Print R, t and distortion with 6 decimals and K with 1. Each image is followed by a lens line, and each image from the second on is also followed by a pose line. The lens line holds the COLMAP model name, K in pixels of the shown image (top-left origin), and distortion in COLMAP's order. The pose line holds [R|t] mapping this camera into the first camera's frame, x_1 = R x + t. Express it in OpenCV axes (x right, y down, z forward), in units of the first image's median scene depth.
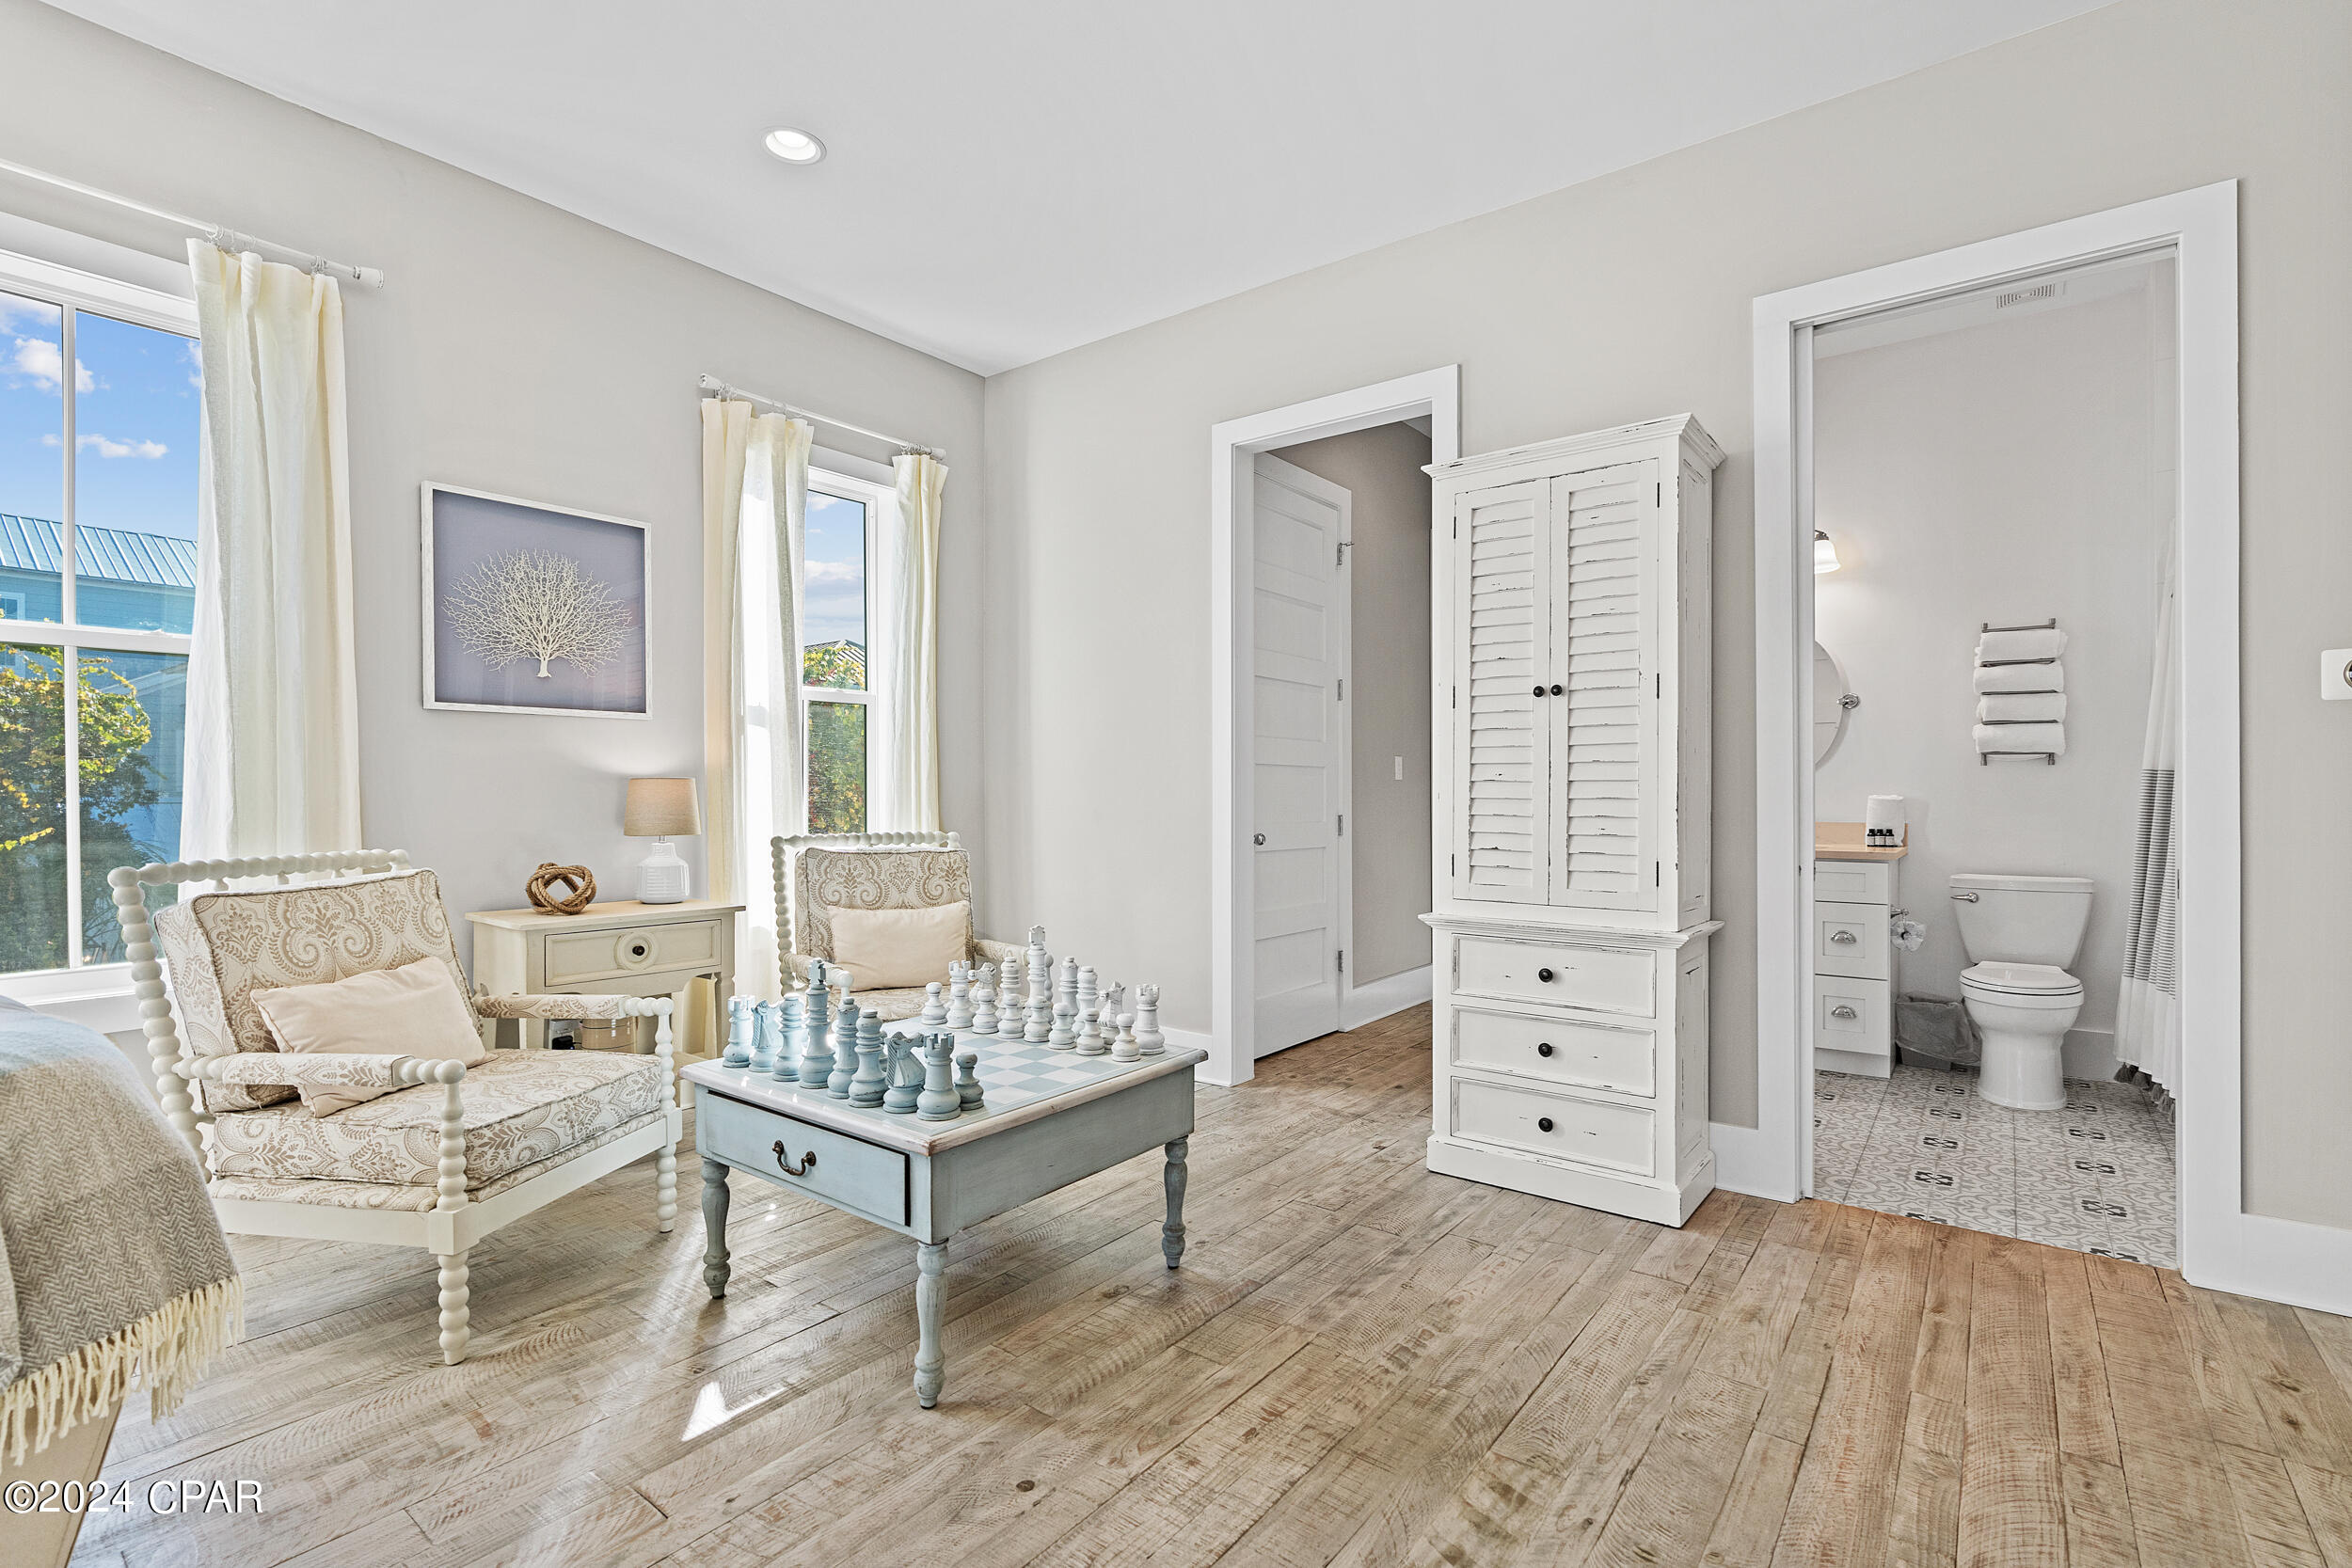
lens RADIAL K [[1063.5, 0, 1181.5], [0, 1063.5, 805.8], [0, 0, 1]] dist [-0.002282, -0.001814]
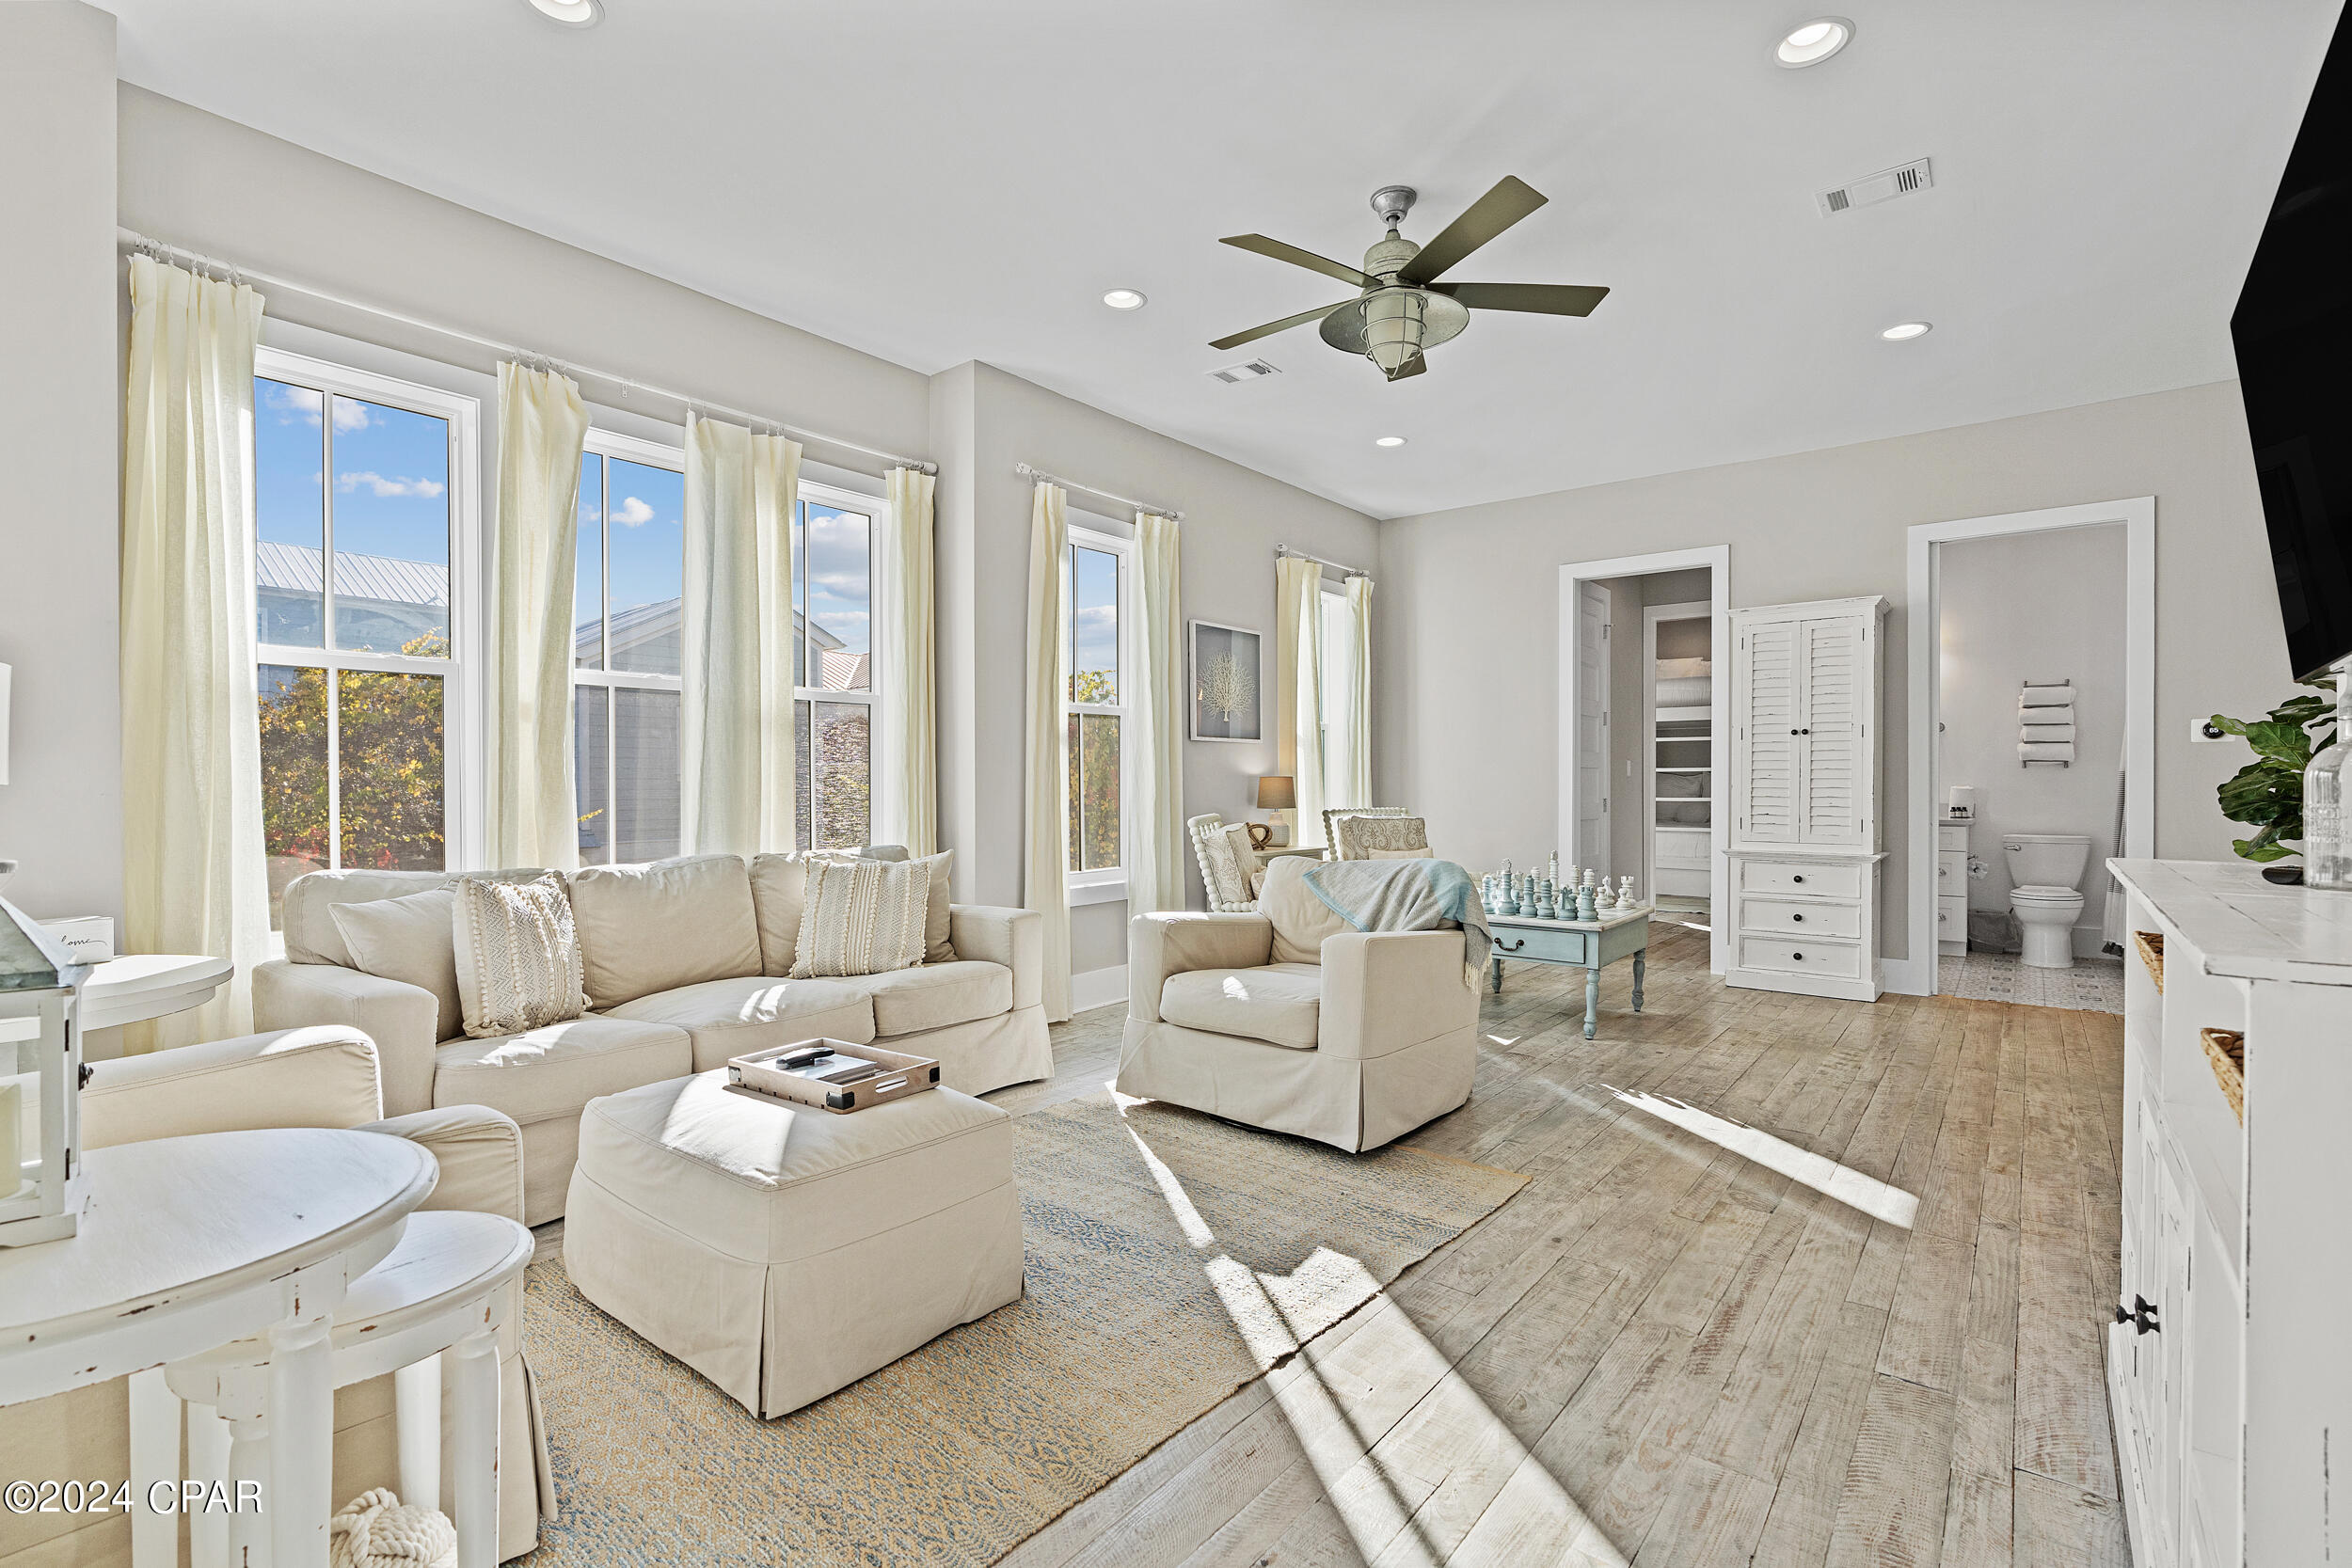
lens RADIAL K [[1063.5, 0, 1173.3], [0, 1063.5, 803.8], [0, 0, 1]] dist [-0.002282, -0.001814]
pose [[0.999841, 0.000192, -0.017846, -0.770460], [-0.000048, 0.999968, 0.008029, 0.006552], [0.017847, -0.008027, 0.999809, -0.964310]]
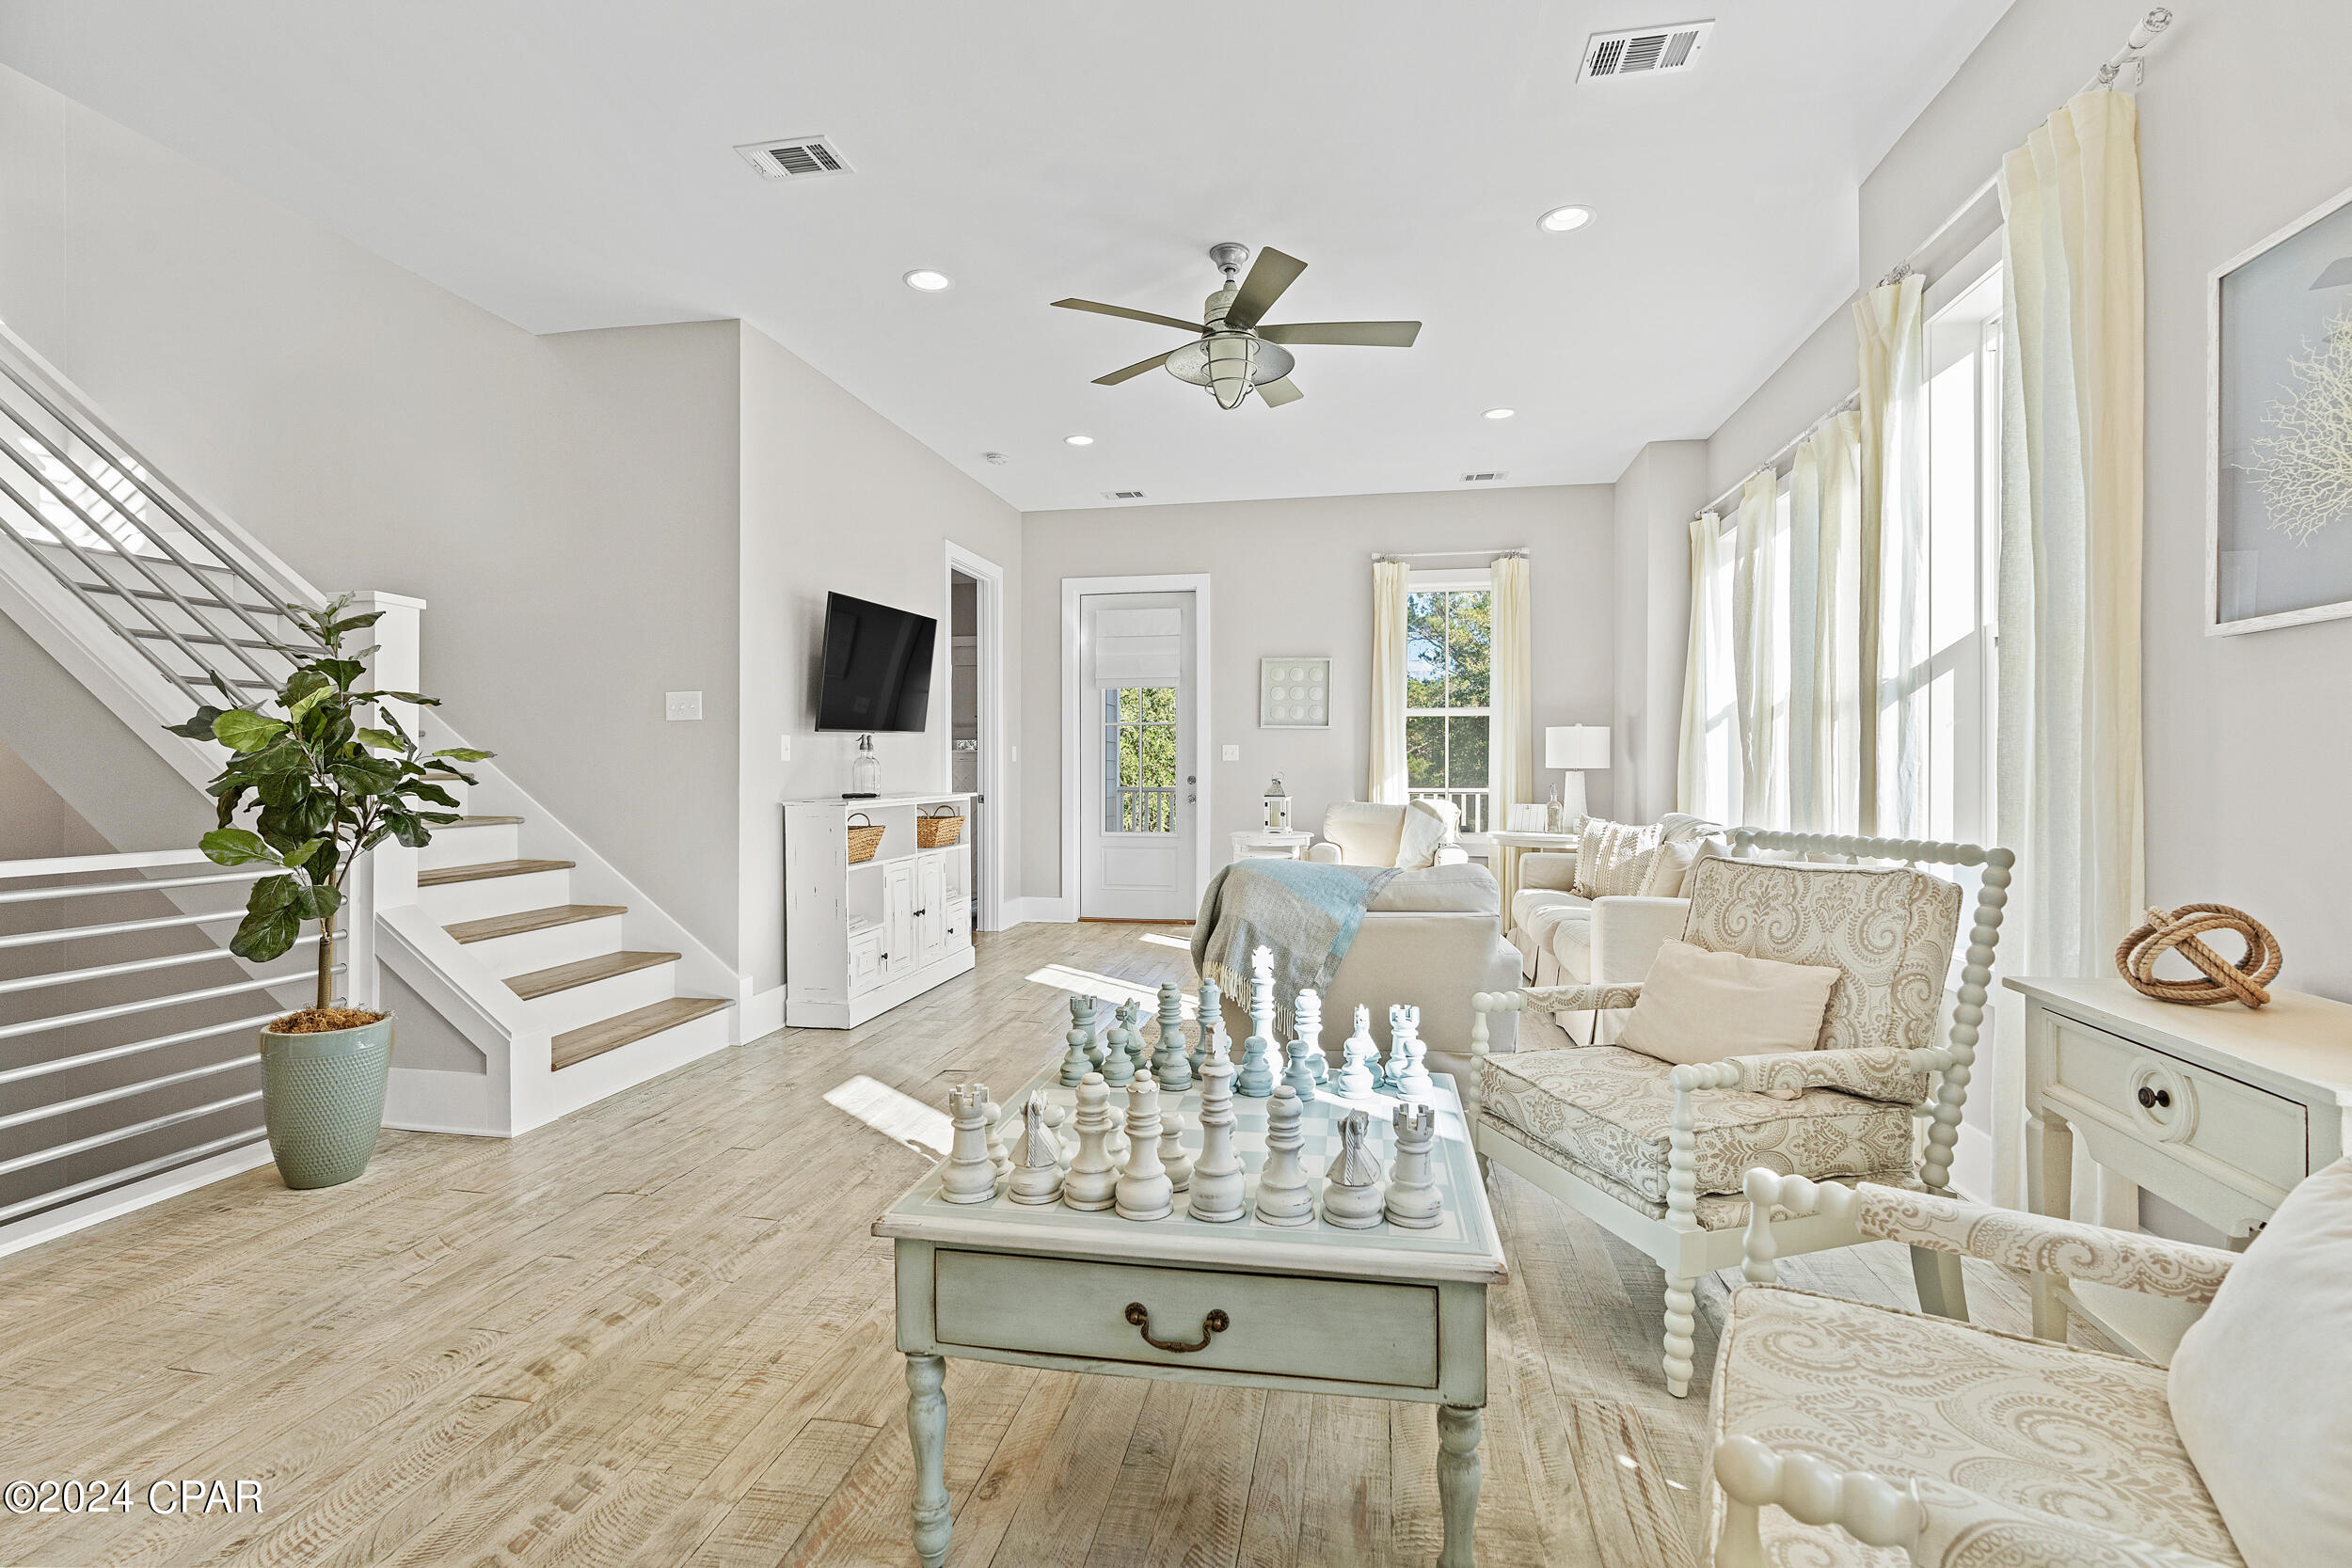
lens RADIAL K [[1063.5, 0, 1187.5], [0, 1063.5, 780.9], [0, 0, 1]] dist [-0.002282, -0.001814]
pose [[-0.890910, 0.007392, -0.454120, 0.117188], [-0.002774, 0.999760, 0.021716, -0.020351], [0.454172, 0.020607, -0.890676, 1.403375]]
